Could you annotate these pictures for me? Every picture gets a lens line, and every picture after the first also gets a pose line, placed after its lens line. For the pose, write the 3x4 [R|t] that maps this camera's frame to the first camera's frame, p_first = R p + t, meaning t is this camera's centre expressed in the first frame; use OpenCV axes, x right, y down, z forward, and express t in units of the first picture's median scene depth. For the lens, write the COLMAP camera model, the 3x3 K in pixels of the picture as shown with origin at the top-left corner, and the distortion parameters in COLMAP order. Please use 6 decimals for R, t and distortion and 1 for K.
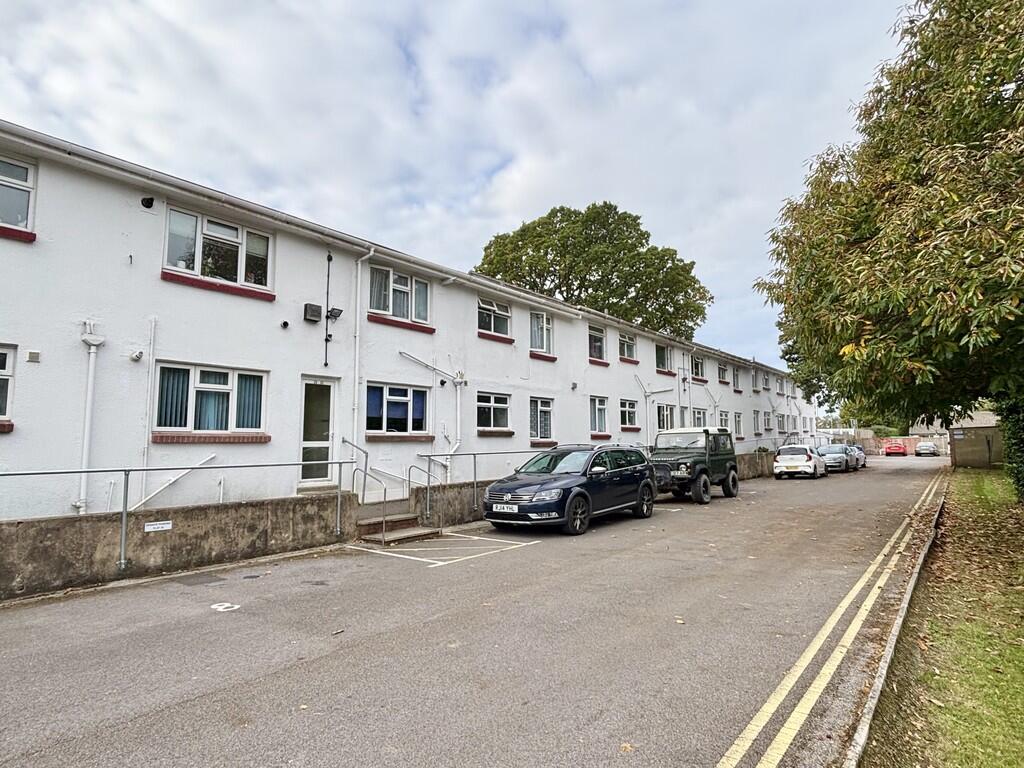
lens RADIAL K [[570.5, 0, 512.0], [0, 570.5, 384.0], [0, 0, 1]] dist [-0.000460, -0.027889]
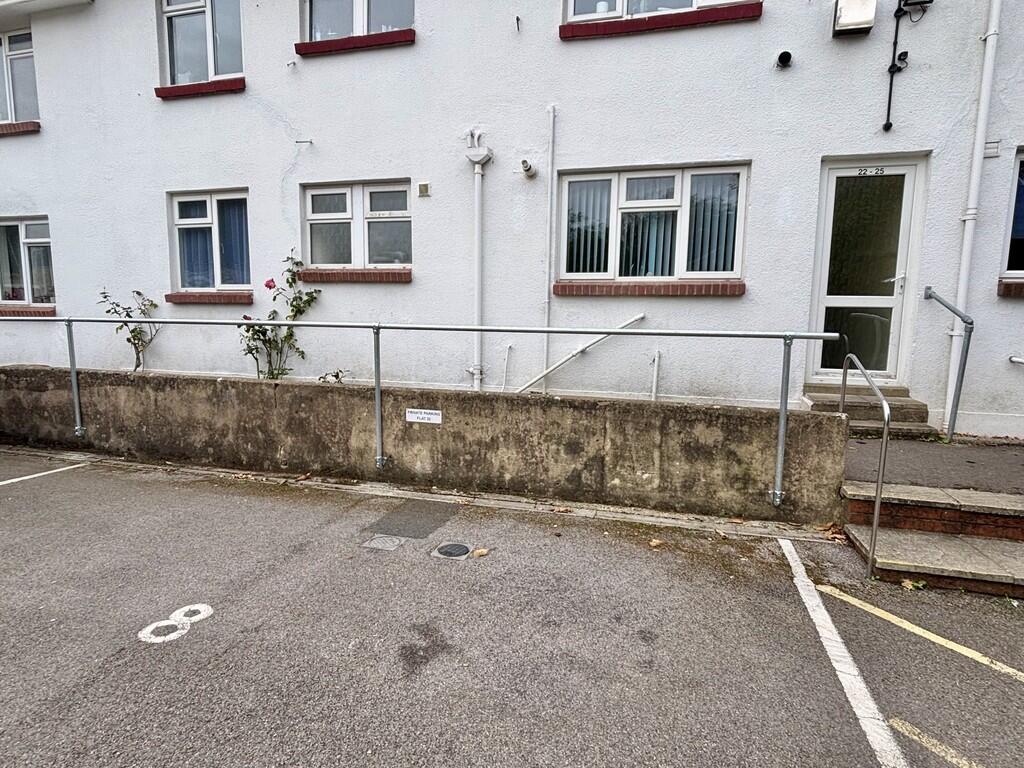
lens RADIAL K [[551.3, 0, 512.0], [0, 551.3, 384.0], [0, 0, 1]] dist [-0.000264, -0.003067]
pose [[0.383035, 0.130513, -0.914467, -0.013378], [0.075640, 0.982212, 0.171864, 0.096210], [0.920632, -0.135001, 0.366350, 0.727230]]
